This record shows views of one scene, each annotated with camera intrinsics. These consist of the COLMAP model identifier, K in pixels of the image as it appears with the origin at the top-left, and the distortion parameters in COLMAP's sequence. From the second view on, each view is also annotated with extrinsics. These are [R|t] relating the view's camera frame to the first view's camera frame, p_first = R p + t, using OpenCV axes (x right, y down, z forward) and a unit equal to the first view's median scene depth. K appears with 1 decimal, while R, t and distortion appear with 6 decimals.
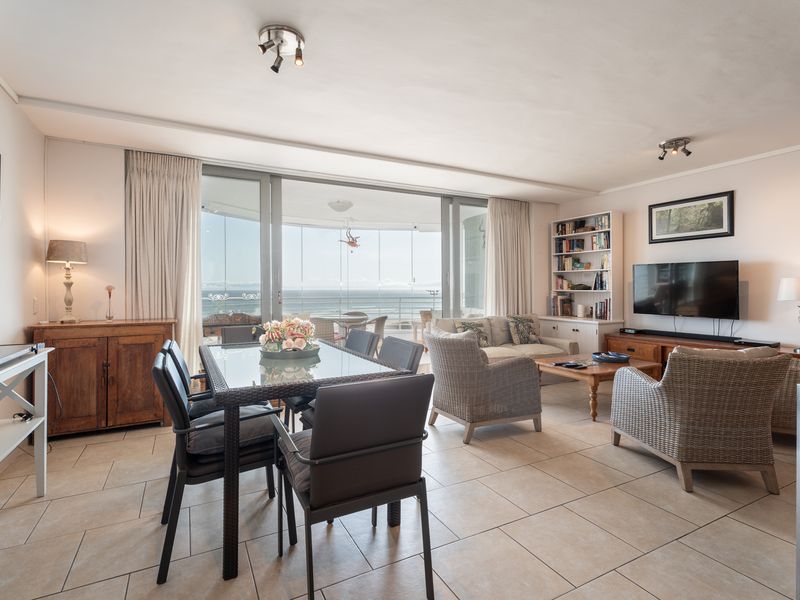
lens RADIAL K [[404.9, 0, 388.6], [0, 404.9, 292.2], [0, 0, 1]] dist [-0.000694, 0.006058]
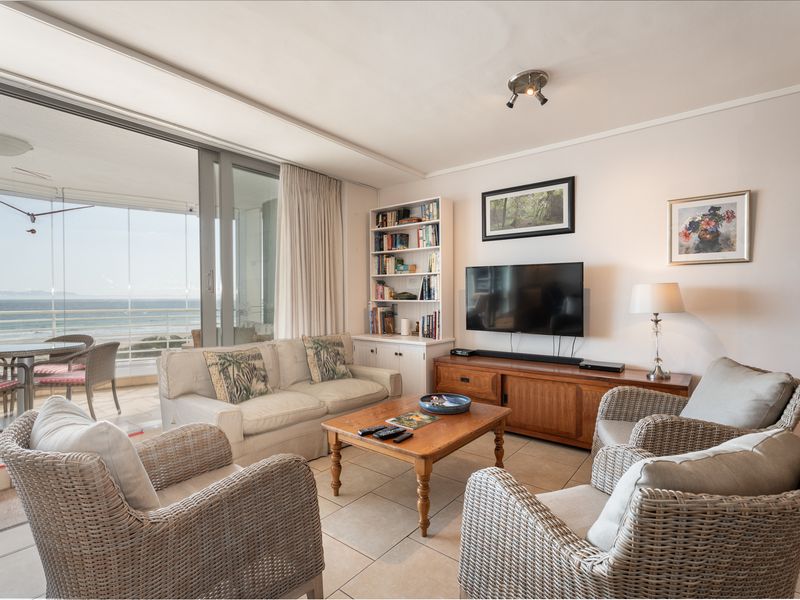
lens RADIAL K [[404.9, 0, 398.4], [0, 404.9, 300.6], [0, 0, 1]] dist [-0.000694, 0.006058]
pose [[0.912097, -0.001652, 0.409971, 0.197485], [0.003041, 0.999992, -0.002735, -0.002623], [-0.409963, 0.003741, 0.912094, 0.404639]]
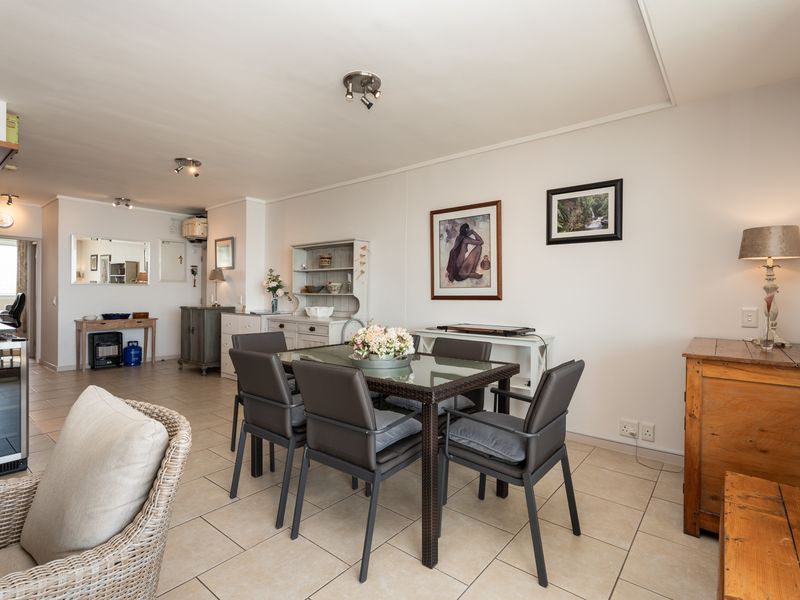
lens RADIAL K [[404.9, 0, 403.4], [0, 404.9, 298.6], [0, 0, 1]] dist [-0.000694, 0.006058]
pose [[-0.907319, -0.008375, -0.420359, 0.055430], [-0.016727, 0.999729, 0.016188, -0.003370], [0.420109, 0.021719, -0.907214, 1.056462]]
